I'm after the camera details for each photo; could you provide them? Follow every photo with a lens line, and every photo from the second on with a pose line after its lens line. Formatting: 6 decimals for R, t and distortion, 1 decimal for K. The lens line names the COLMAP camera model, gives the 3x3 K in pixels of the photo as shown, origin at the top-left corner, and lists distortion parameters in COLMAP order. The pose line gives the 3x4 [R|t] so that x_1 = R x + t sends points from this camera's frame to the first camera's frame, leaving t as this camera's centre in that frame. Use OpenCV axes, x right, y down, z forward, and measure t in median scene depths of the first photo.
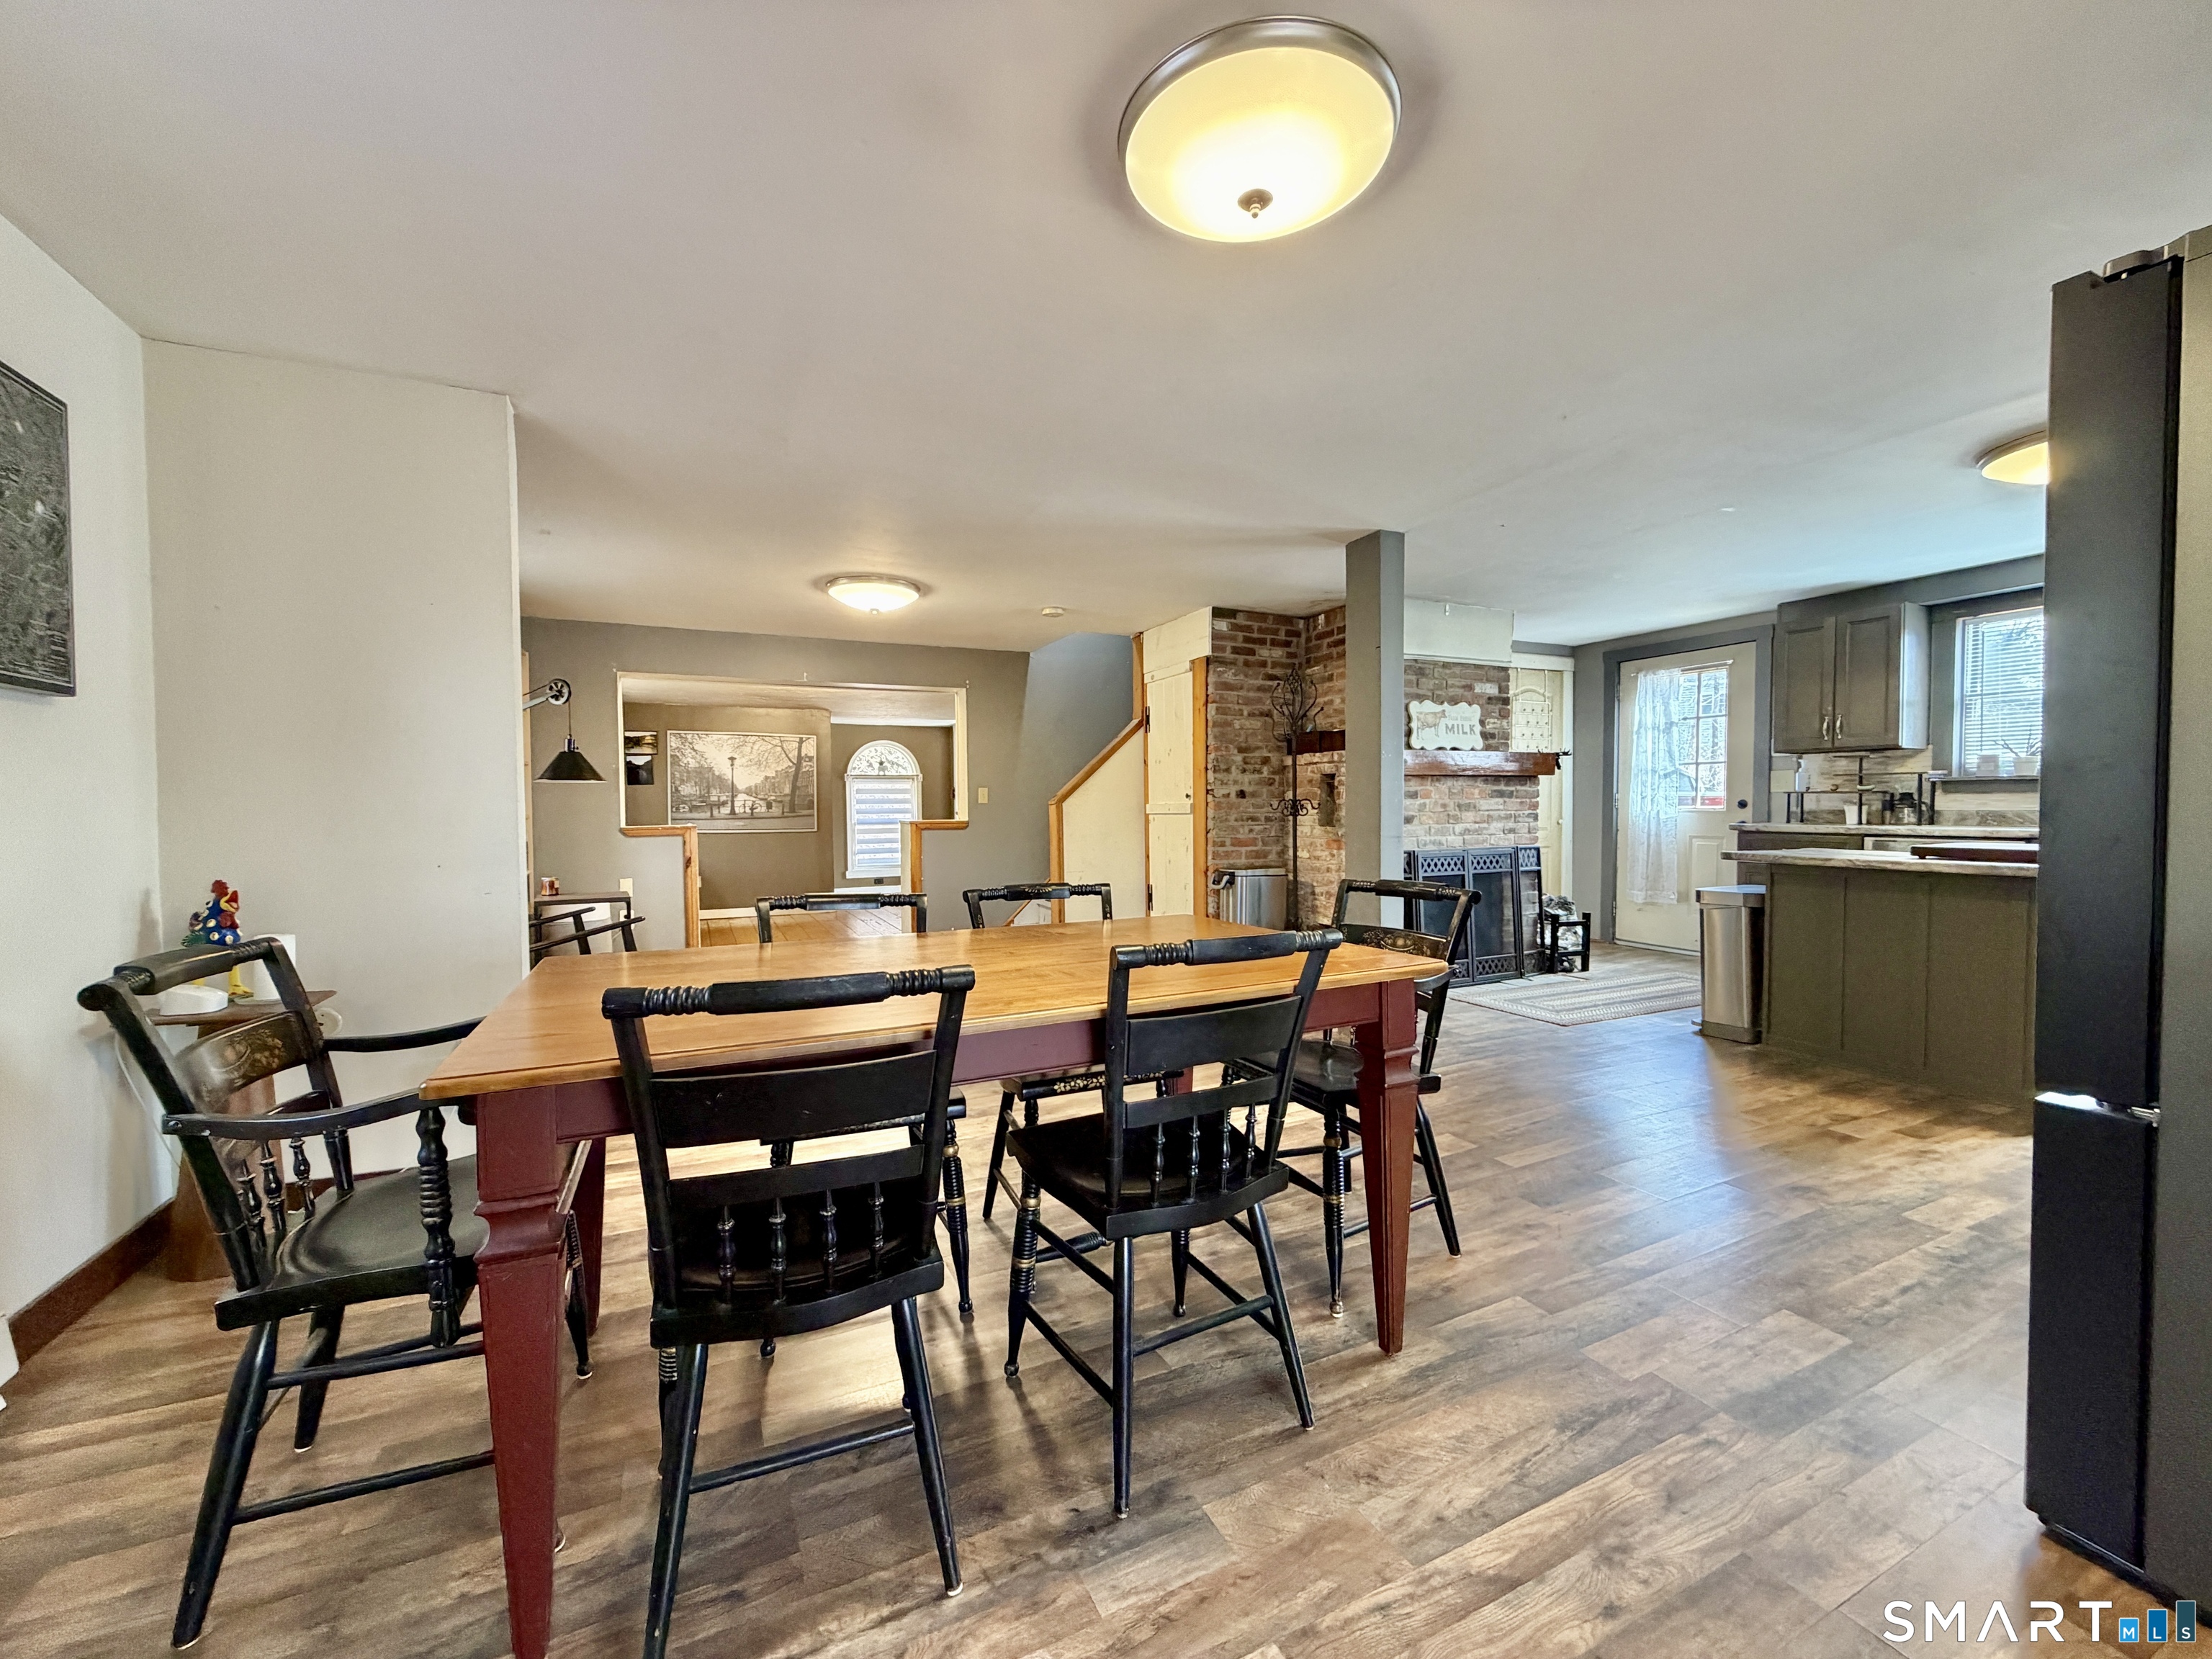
lens RADIAL K [[878.0, 0, 1098.2], [0, 878.0, 831.8], [0, 0, 1]] dist [-0.001865, -0.000989]
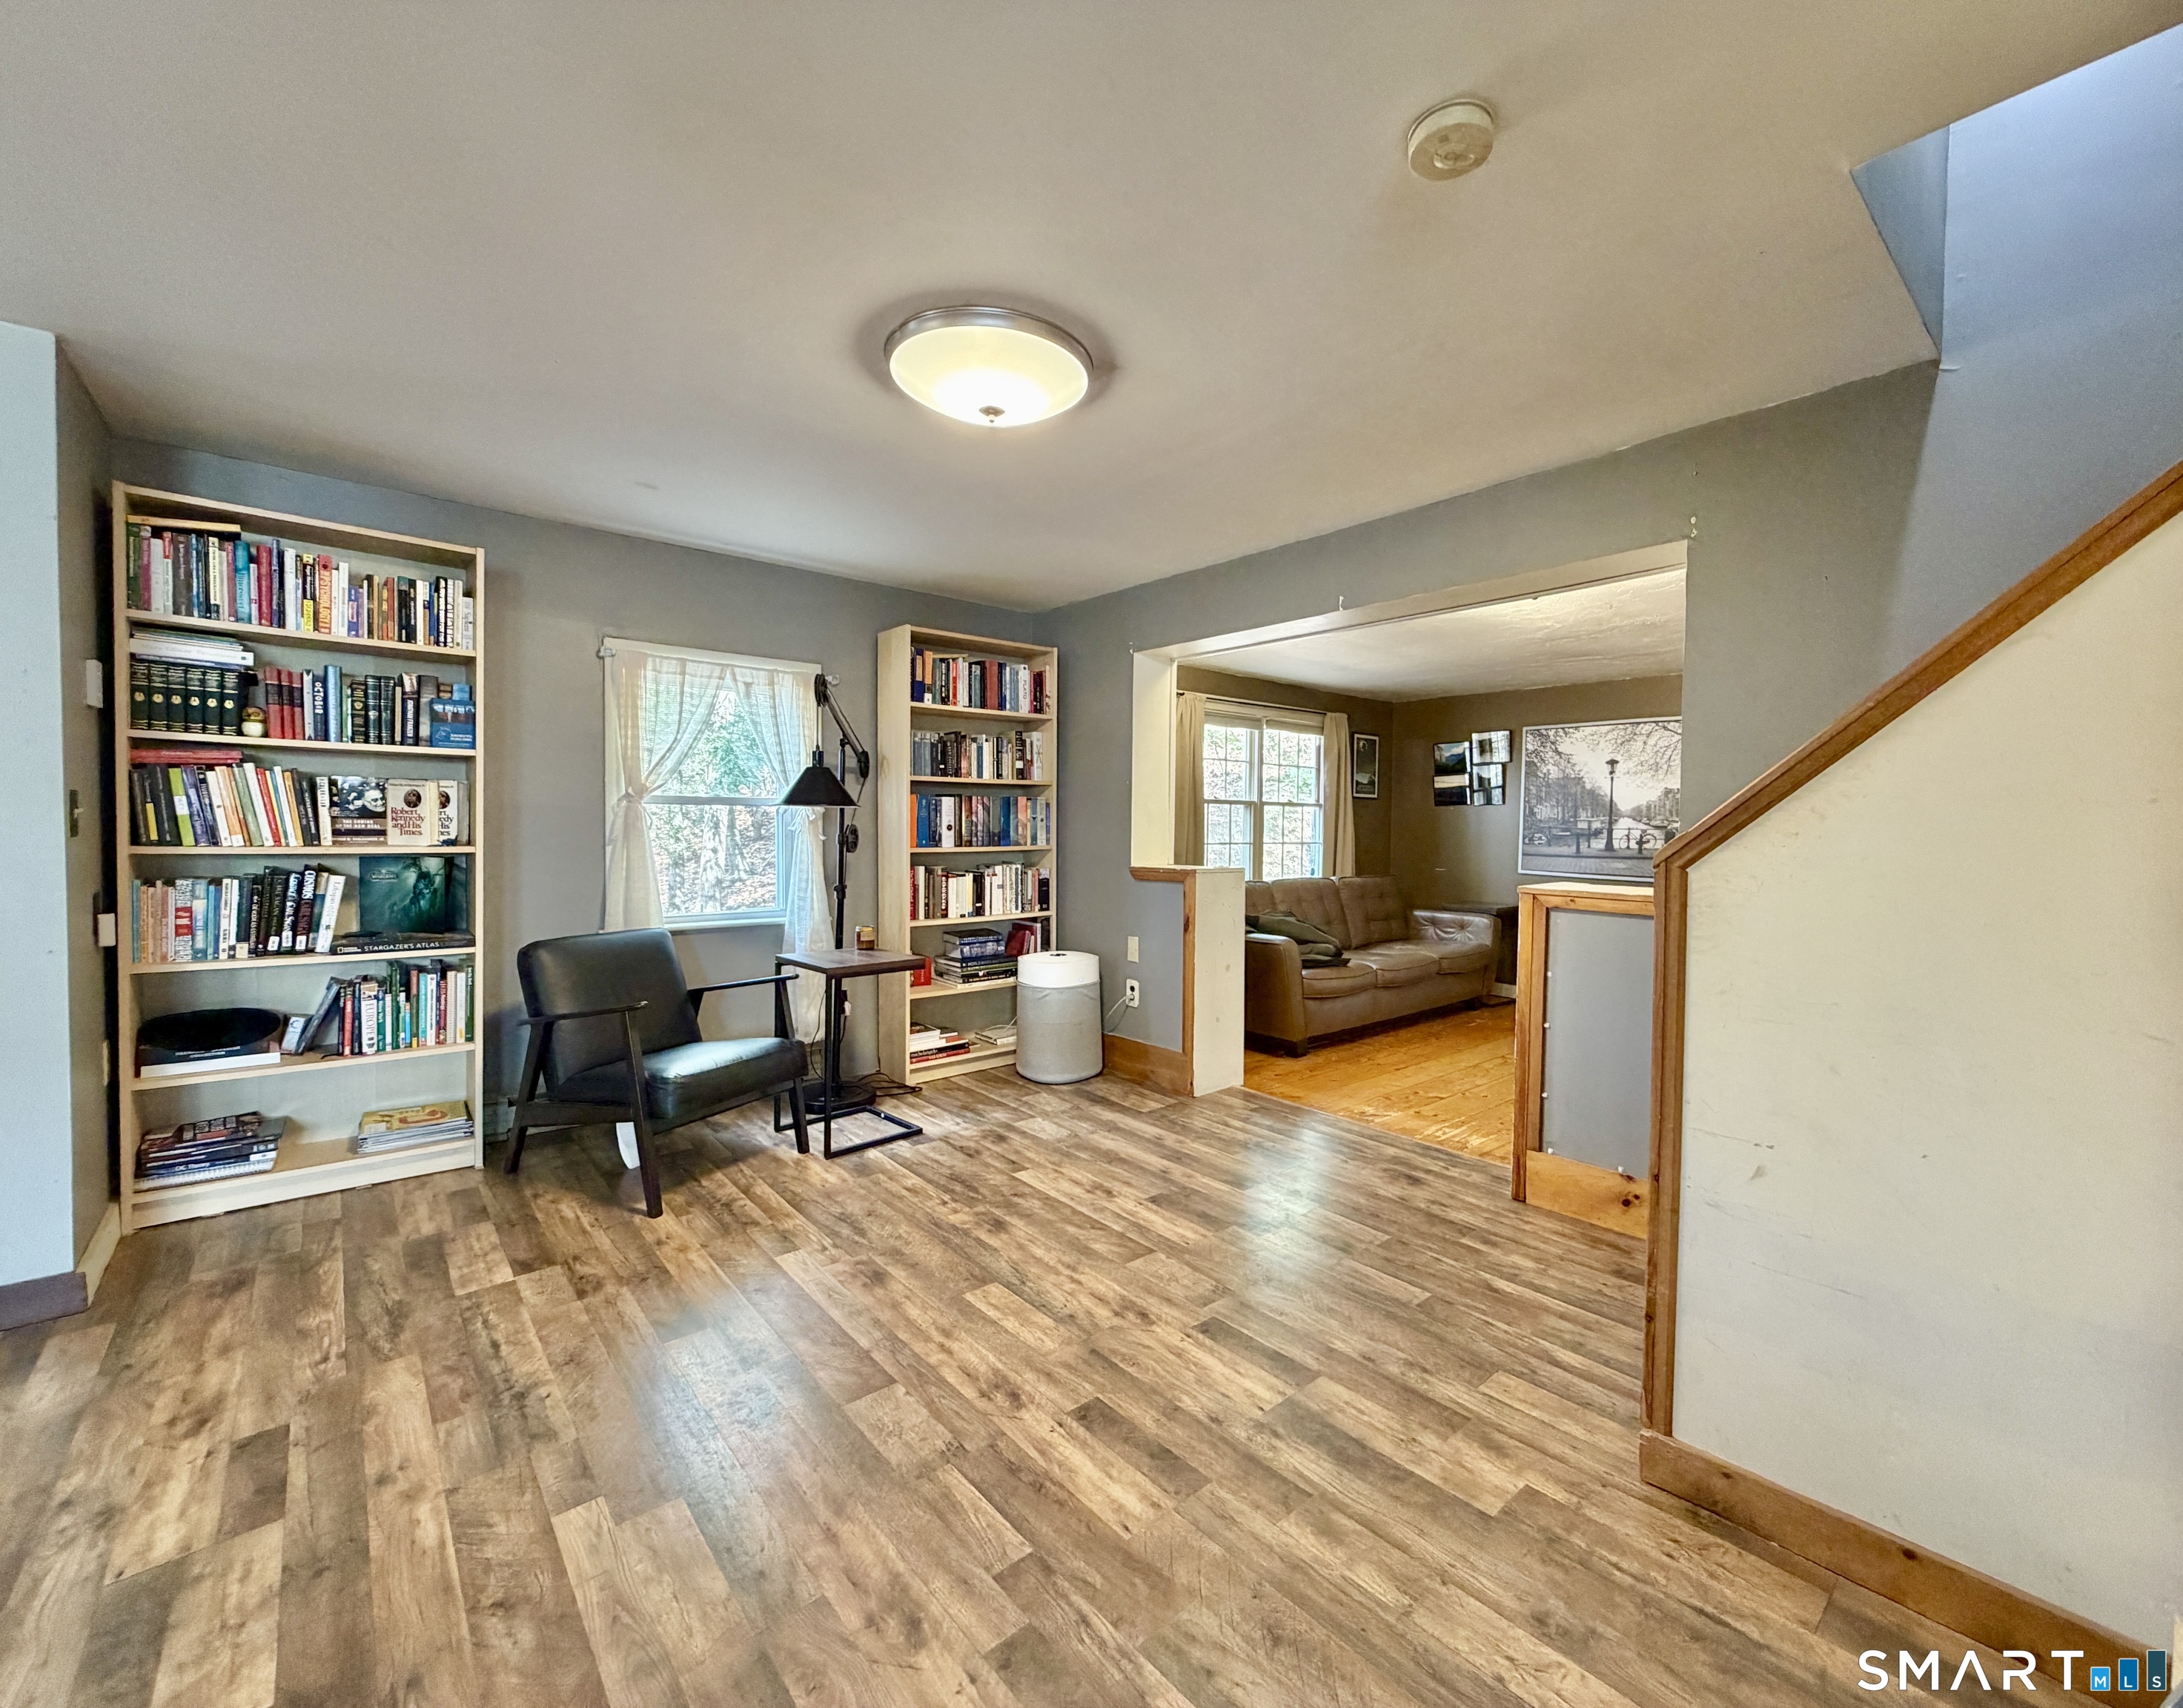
lens RADIAL K [[903.3, 0, 1134.6], [0, 903.3, 859.0], [0, 0, 1]] dist [-0.001031, 0.000451]
pose [[0.286076, 0.048458, -0.956981, 0.186607], [-0.041000, 0.998425, 0.038300, -0.042034], [0.957329, 0.028280, 0.287613, 0.828694]]
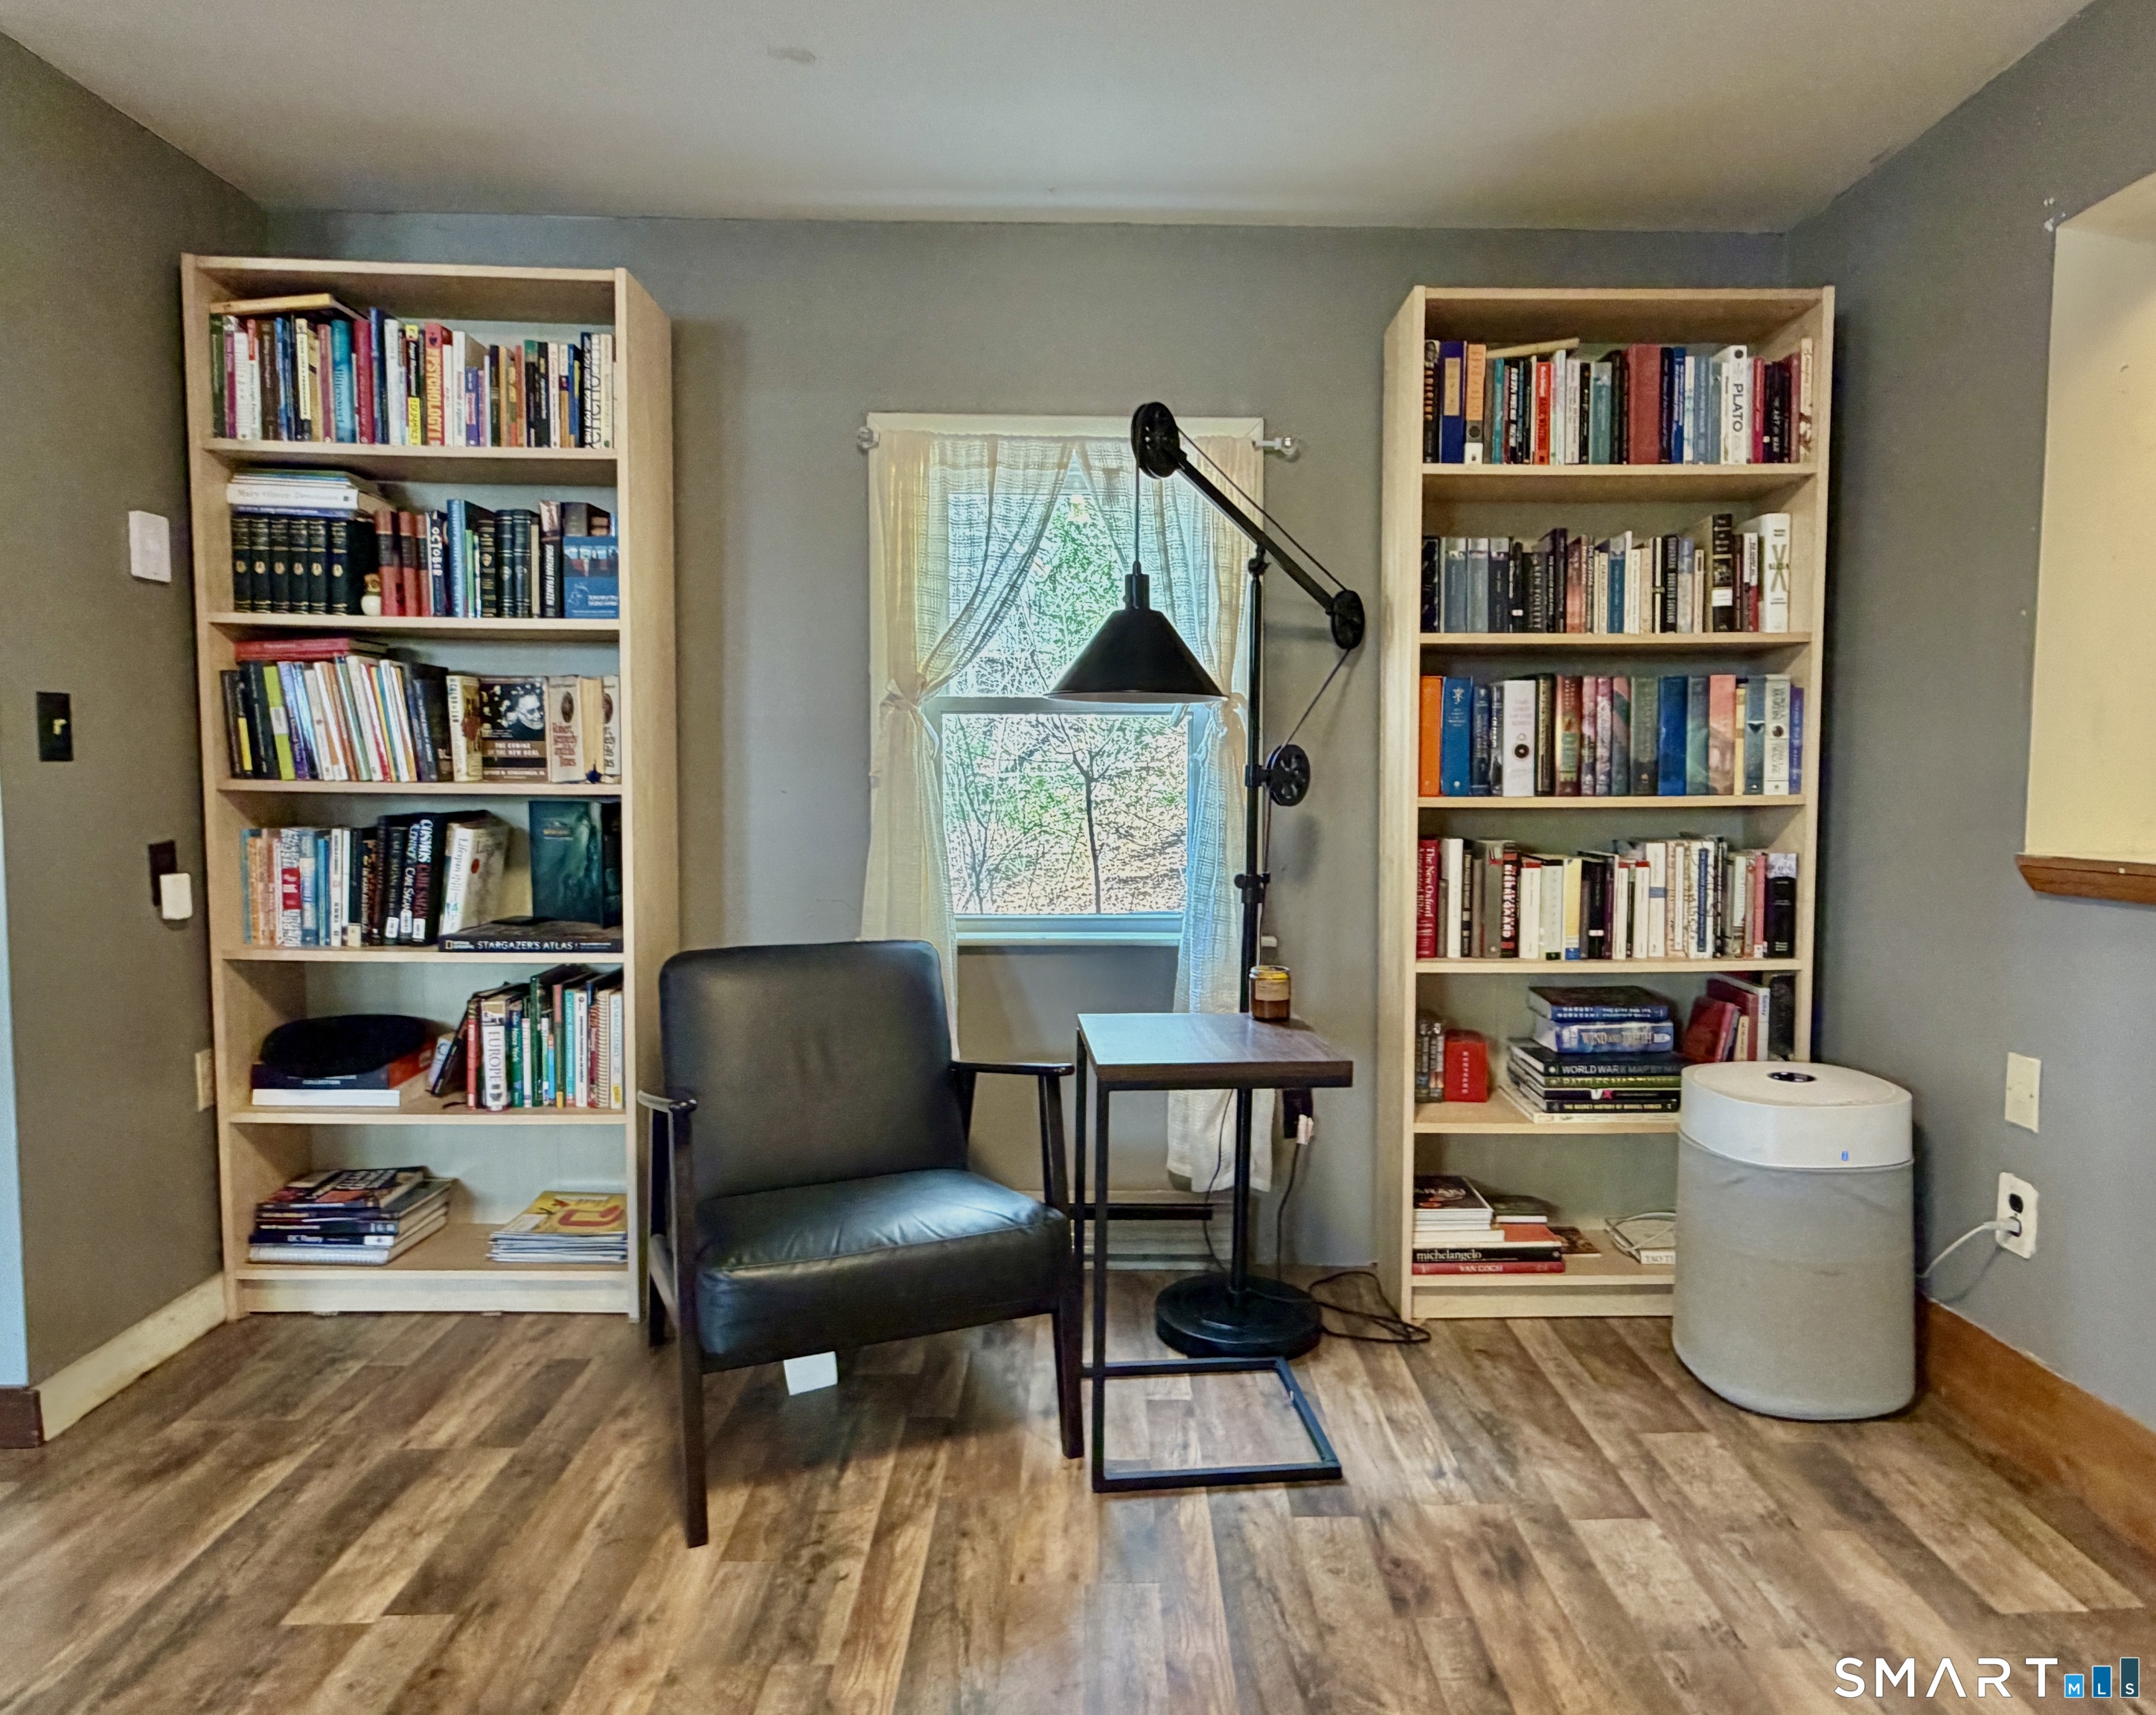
lens RADIAL K [[1329.0, 0, 1127.0], [0, 1329.0, 859.3], [0, 0, 1]] dist [0.004981, -0.003607]
pose [[-0.394279, 0.067670, -0.916496, -0.090236], [-0.027336, 0.995980, 0.085299, -0.030839], [0.918584, 0.058685, -0.390845, 0.960403]]
